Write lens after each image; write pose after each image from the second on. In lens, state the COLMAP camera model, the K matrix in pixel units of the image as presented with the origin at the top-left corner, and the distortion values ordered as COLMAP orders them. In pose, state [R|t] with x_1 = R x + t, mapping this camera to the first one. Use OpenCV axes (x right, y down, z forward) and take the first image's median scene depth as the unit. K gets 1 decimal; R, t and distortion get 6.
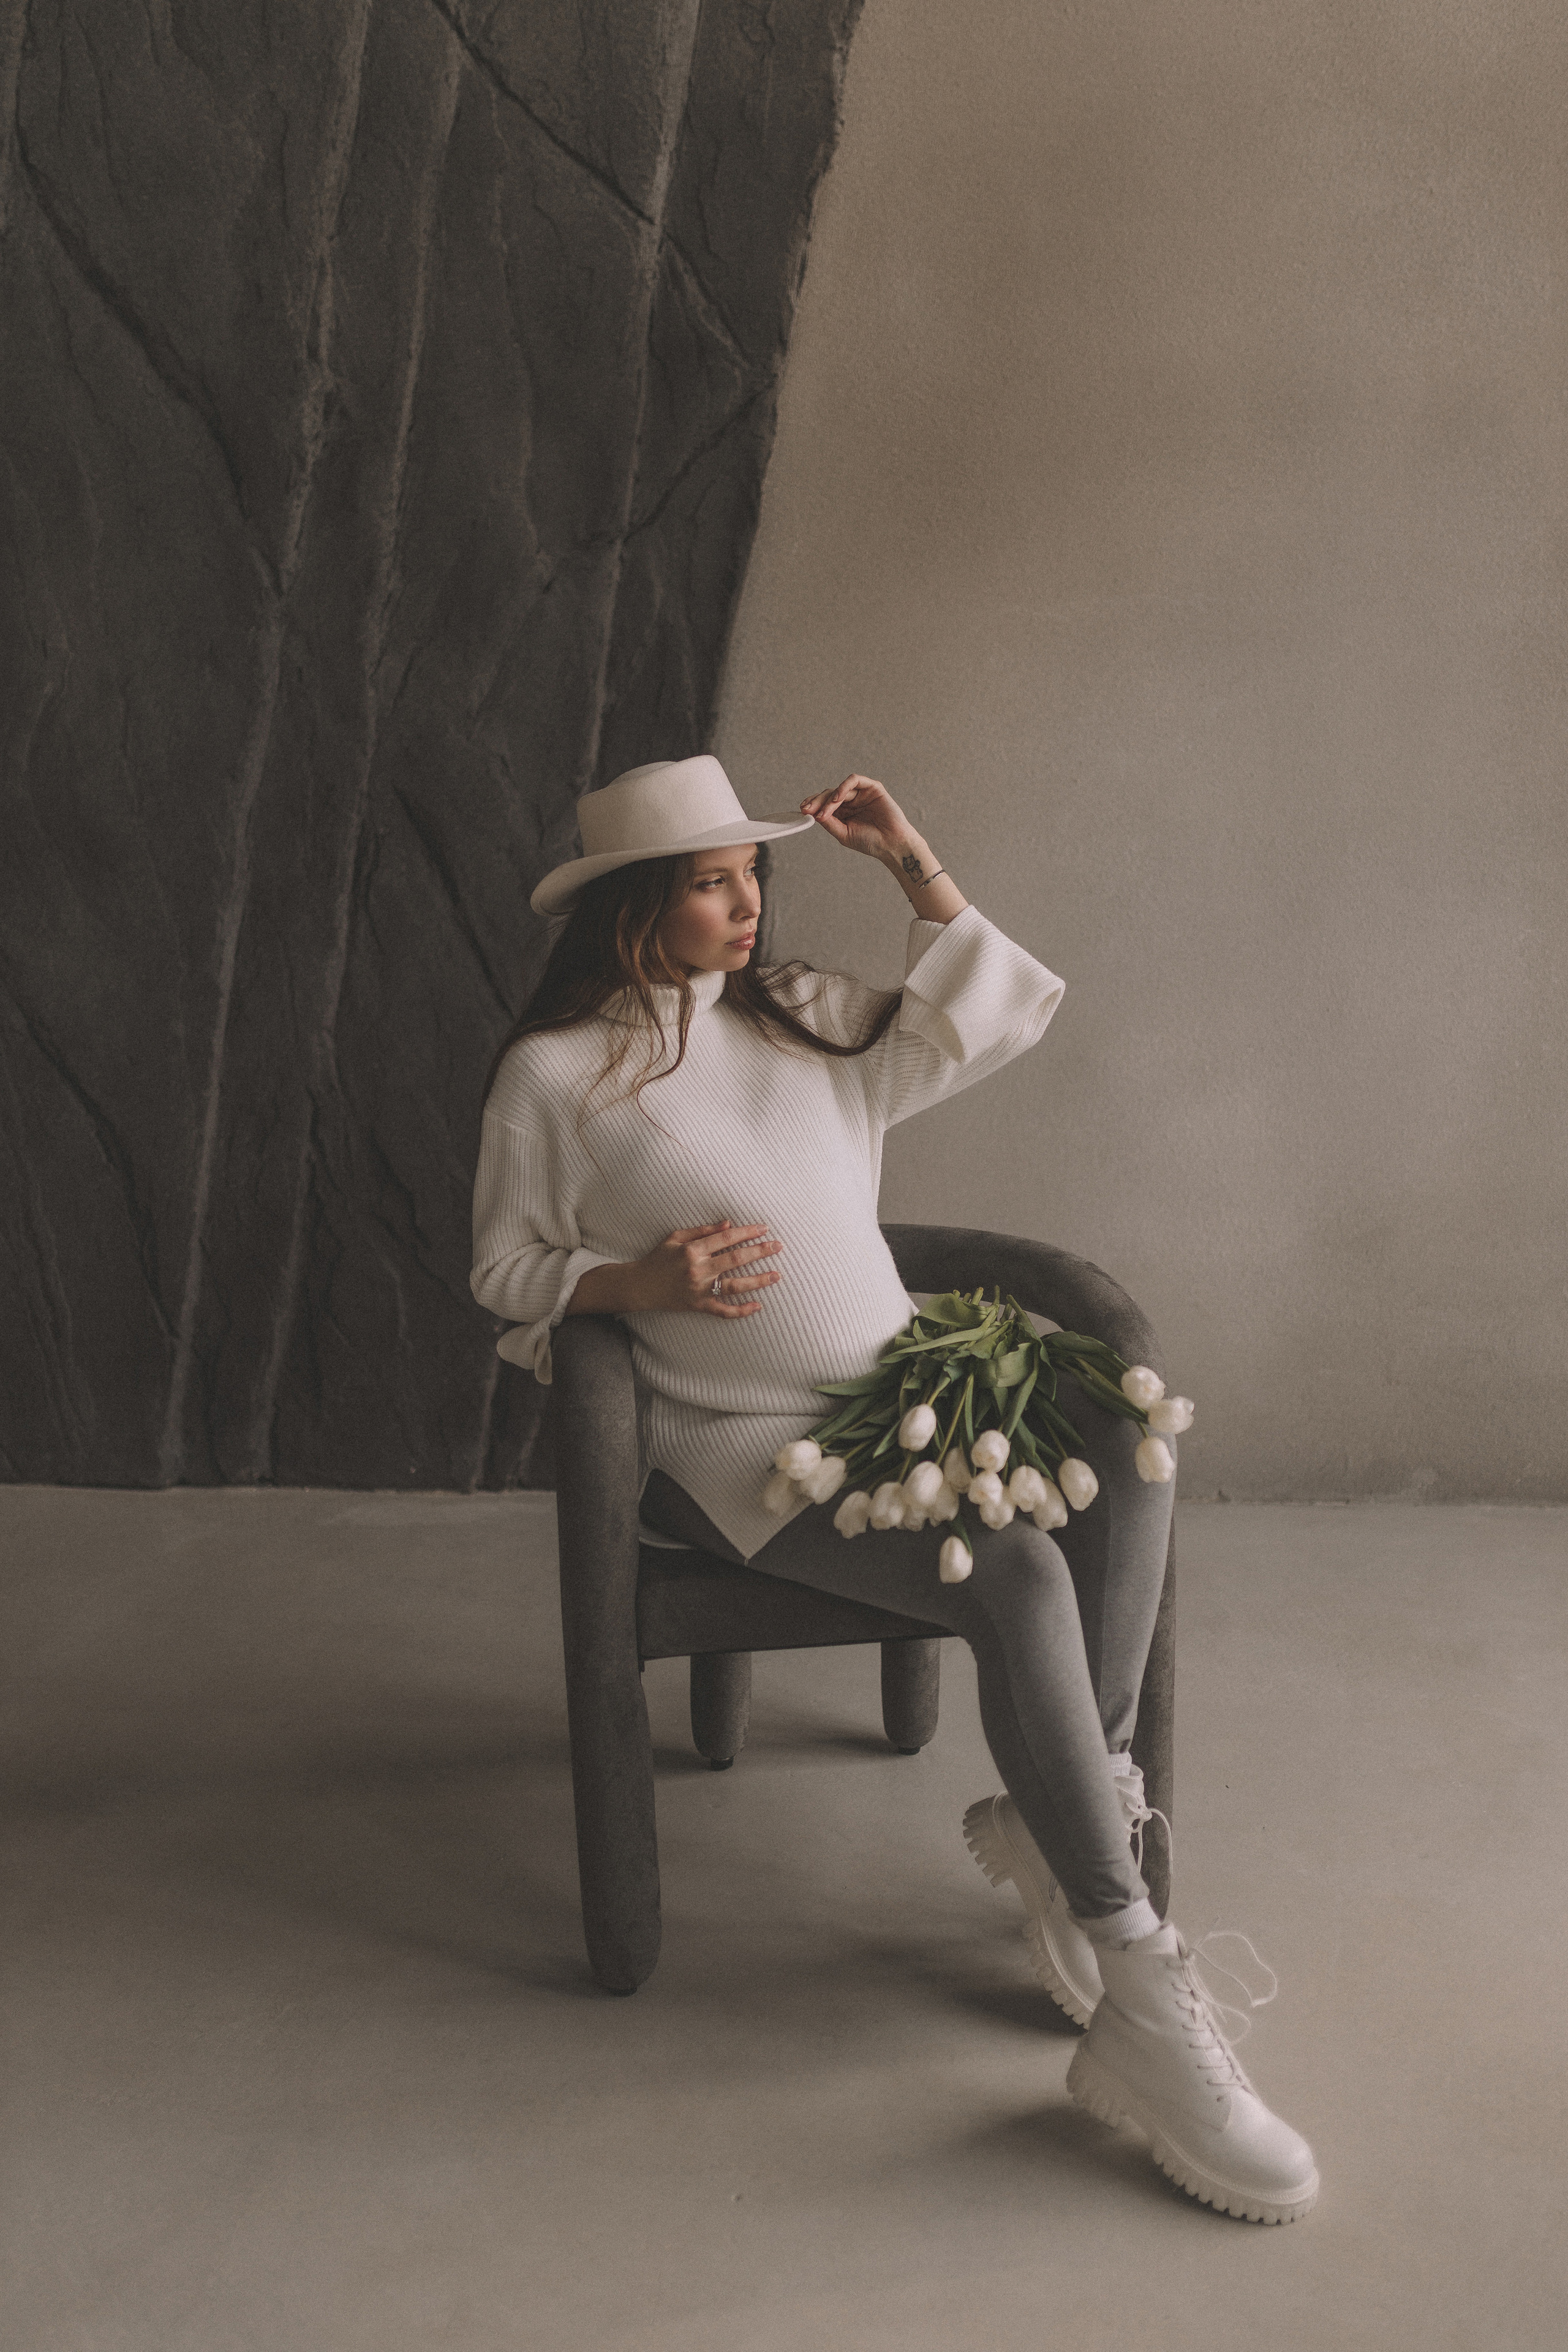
lens RADIAL K [[2587.5, 0, 784.0], [0, 2587.5, 1176.0], [0, 0, 1]] dist [-0.179228, 0.423590]
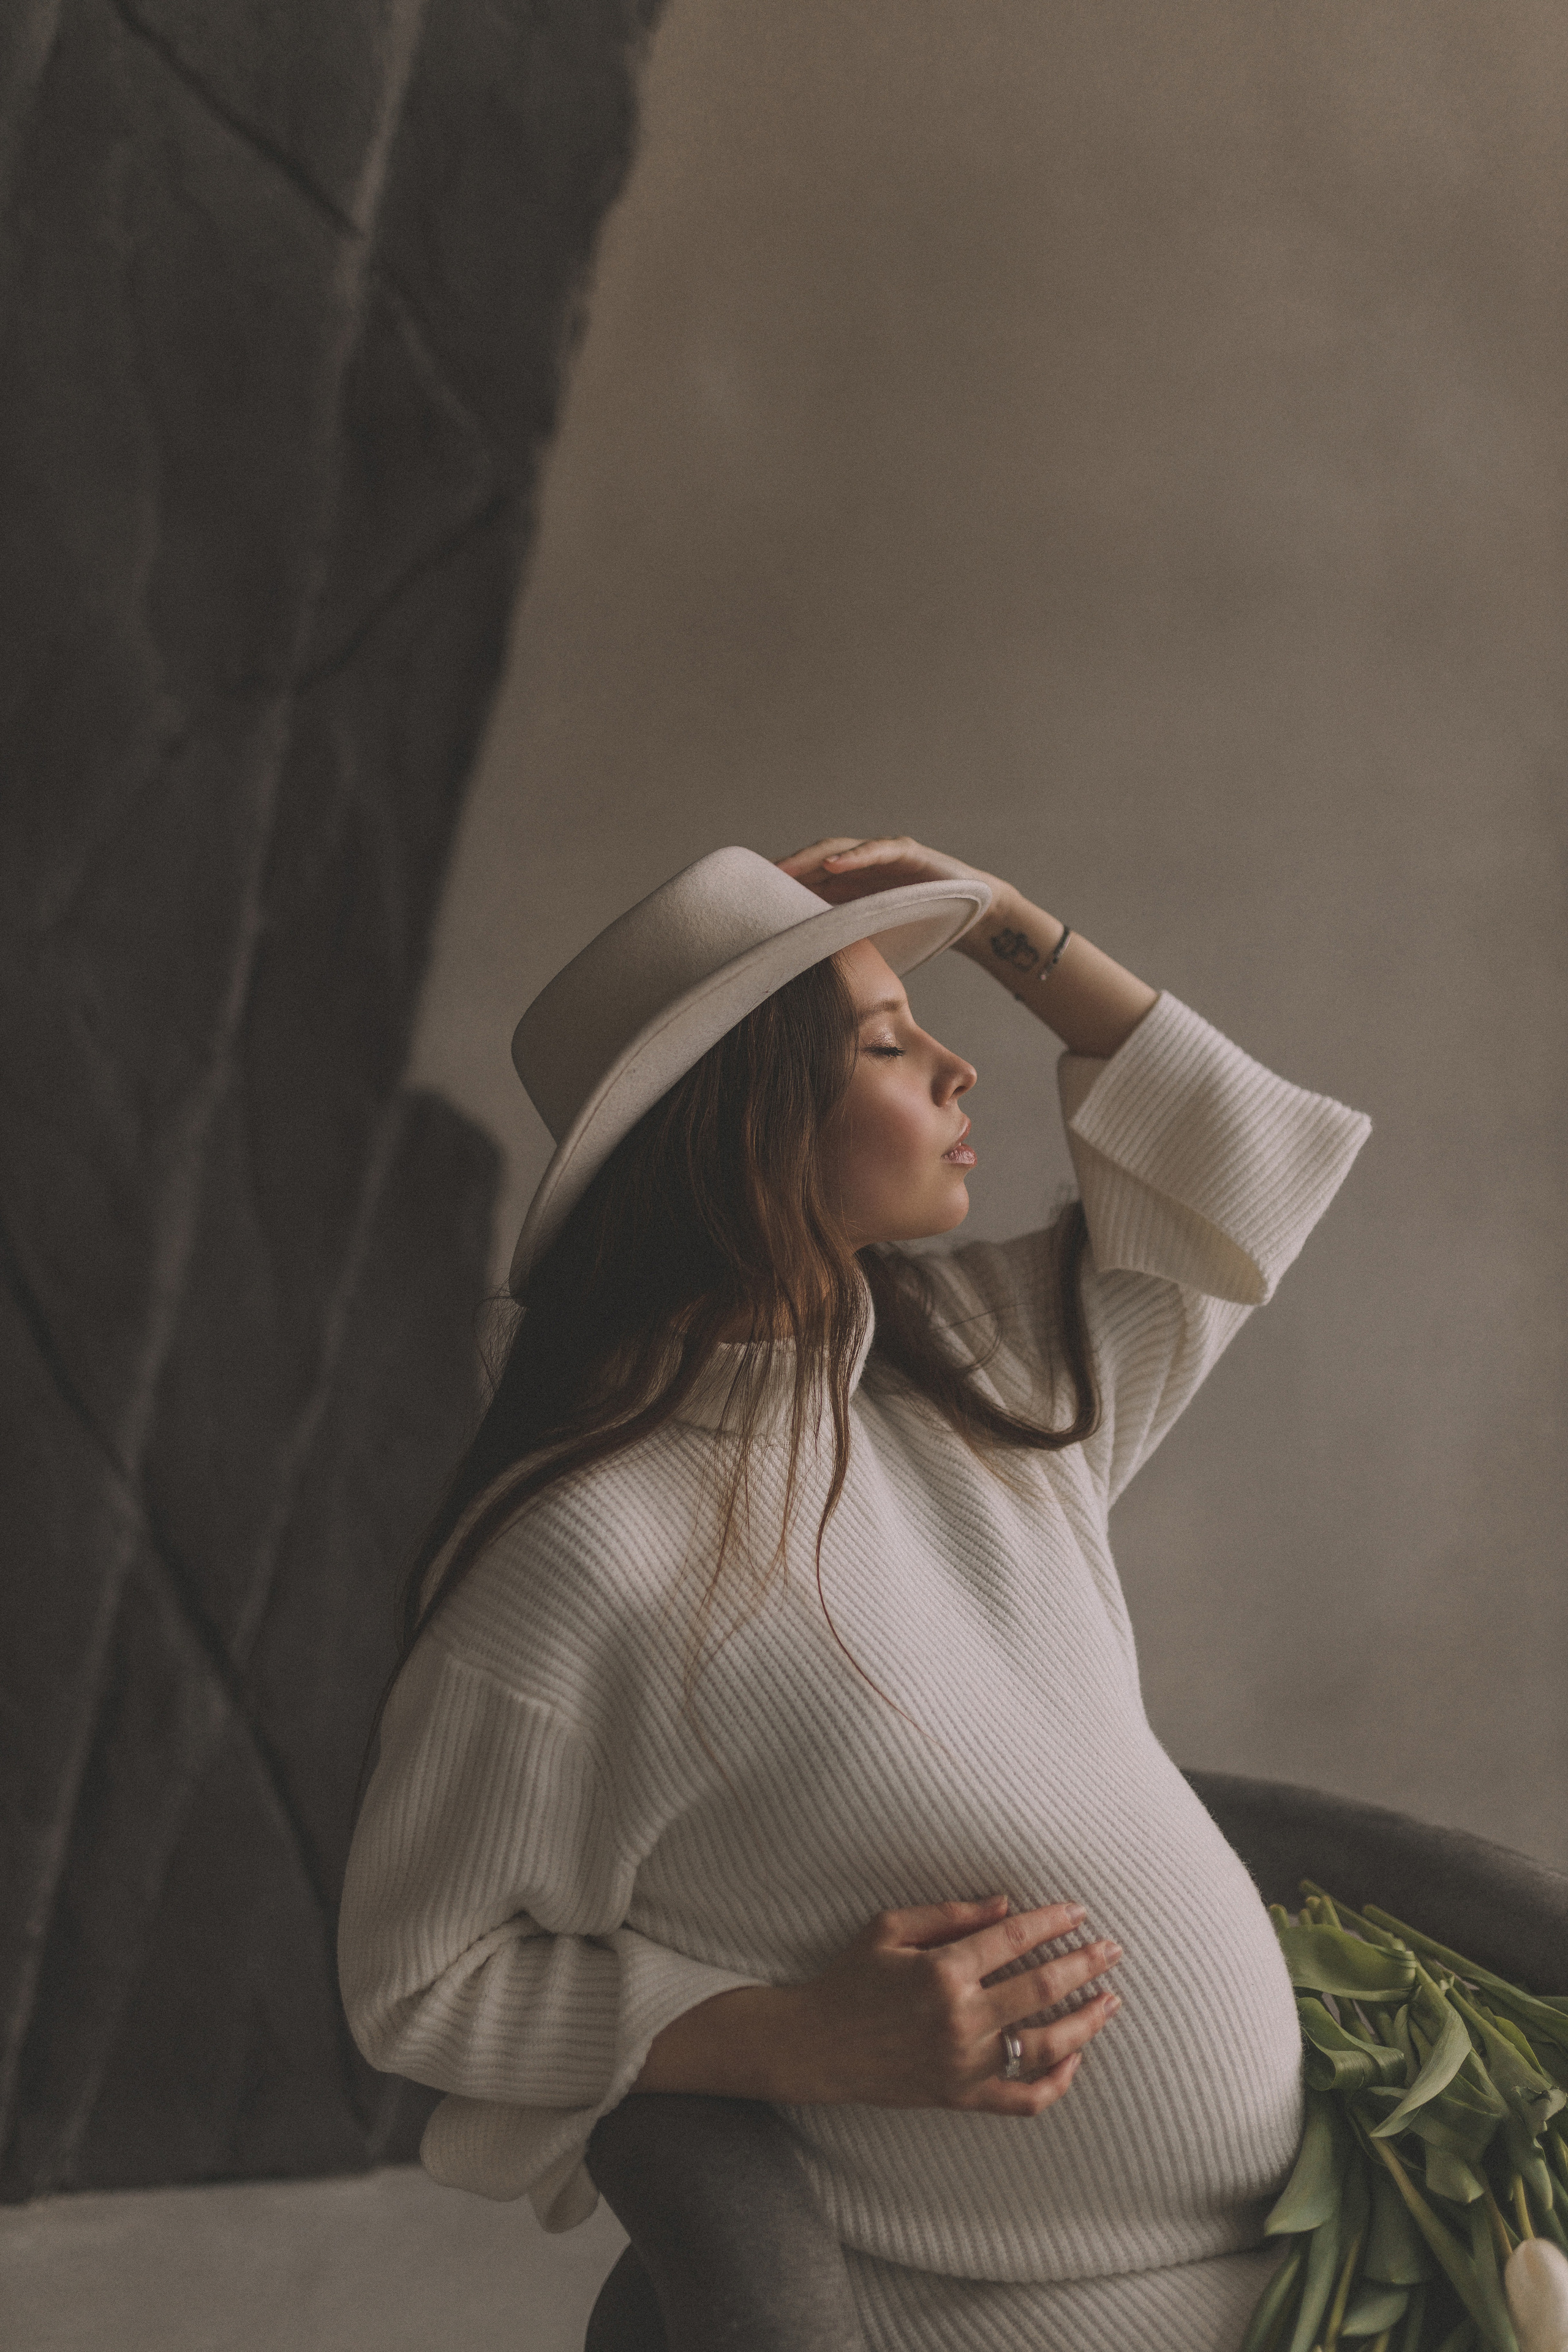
lens RADIAL K [[2587.5, 0, 784.0], [0, 2587.5, 1176.0], [0, 0, 1]] dist [-0.179228, 0.423590]
pose [[0.959362, 0.043829, 0.278753, -0.120809], [-0.000430, 0.988089, -0.153880, -0.024233], [-0.282178, 0.147507, 0.947954, 0.365290]]
